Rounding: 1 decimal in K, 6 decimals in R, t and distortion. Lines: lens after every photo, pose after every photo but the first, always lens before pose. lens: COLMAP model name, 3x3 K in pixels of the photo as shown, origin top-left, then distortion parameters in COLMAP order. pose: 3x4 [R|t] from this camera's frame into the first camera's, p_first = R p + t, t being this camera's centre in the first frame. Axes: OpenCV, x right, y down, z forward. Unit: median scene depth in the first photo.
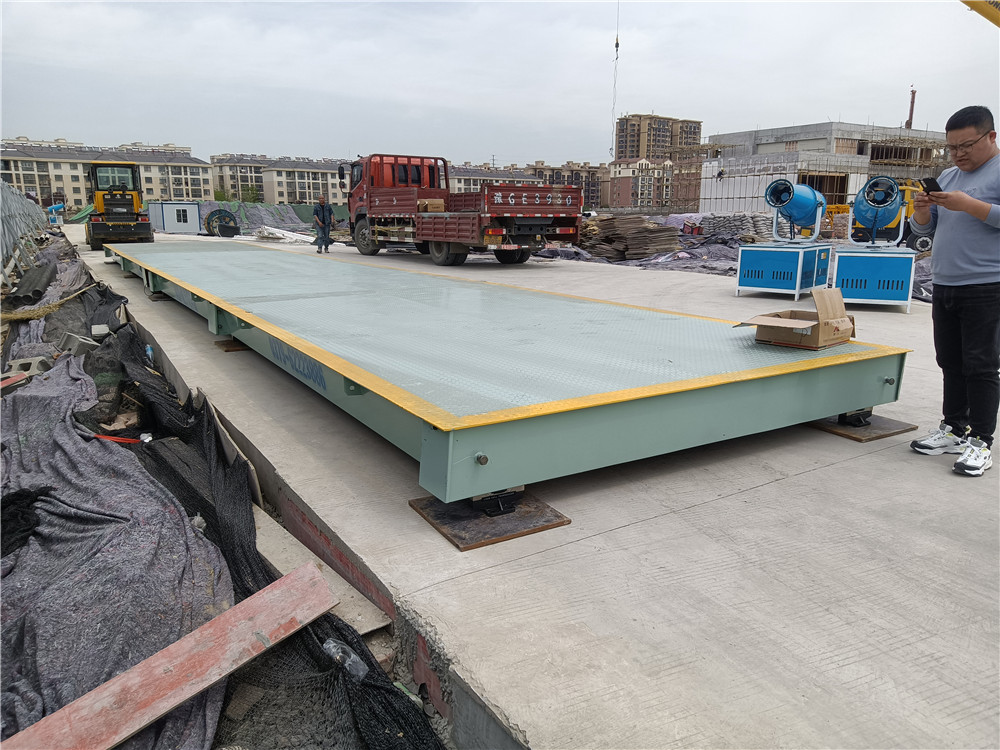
lens RADIAL K [[732.5, 0, 504.6], [0, 732.5, 375.3], [0, 0, 1]] dist [0.052402, -0.080057]
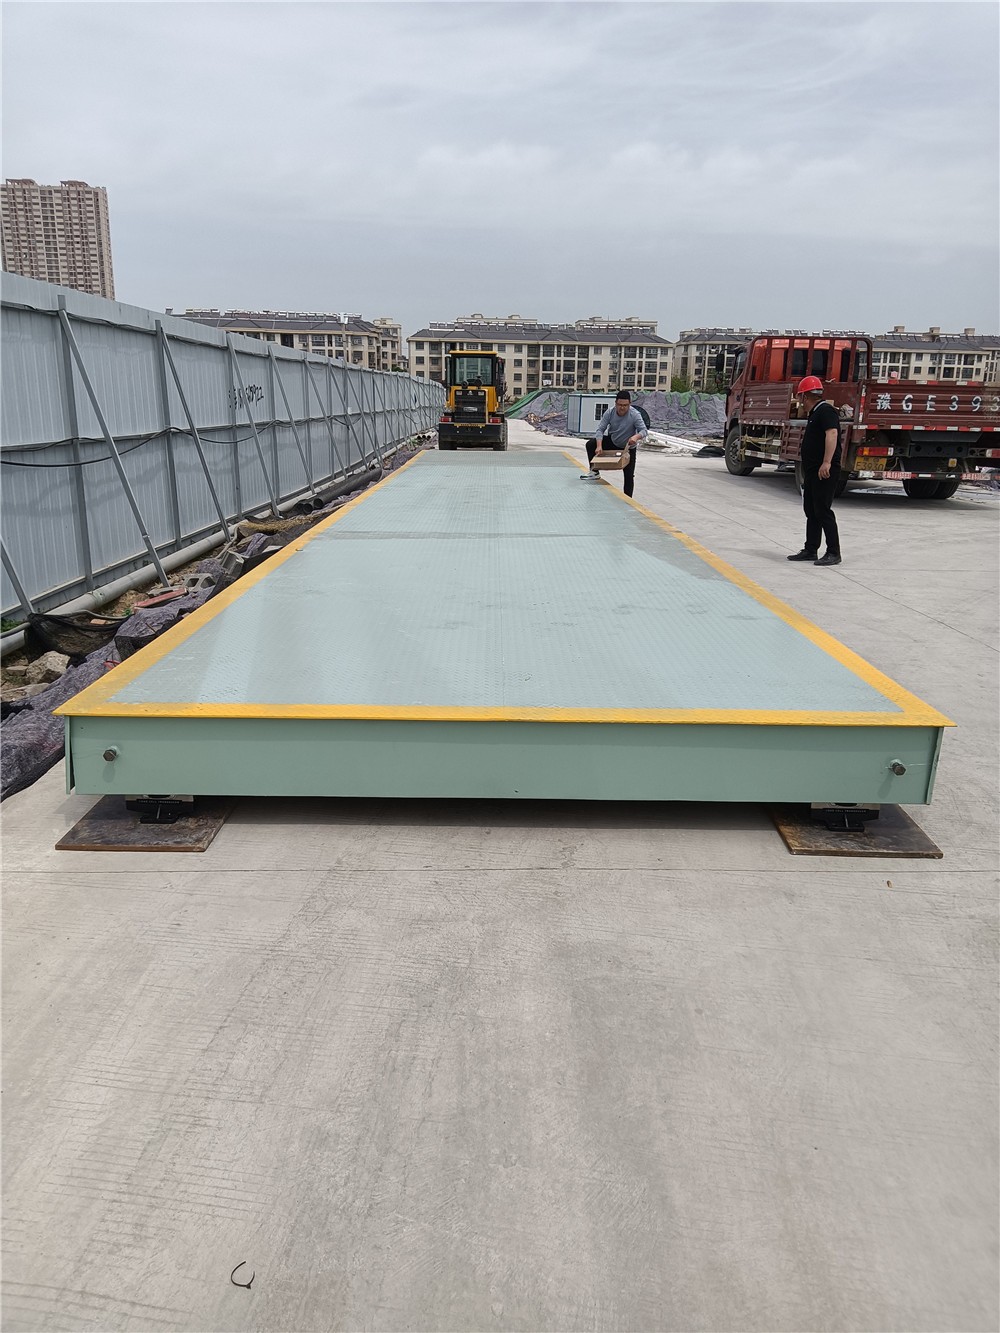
lens RADIAL K [[976.4, 0, 500.2], [0, 976.4, 669.7], [0, 0, 1]] dist [0.052402, -0.080057]
pose [[0.855038, 0.148364, -0.496889, 0.136819], [-0.125589, 0.988919, 0.079166, -0.020008], [0.503128, -0.005286, 0.864196, 0.032254]]
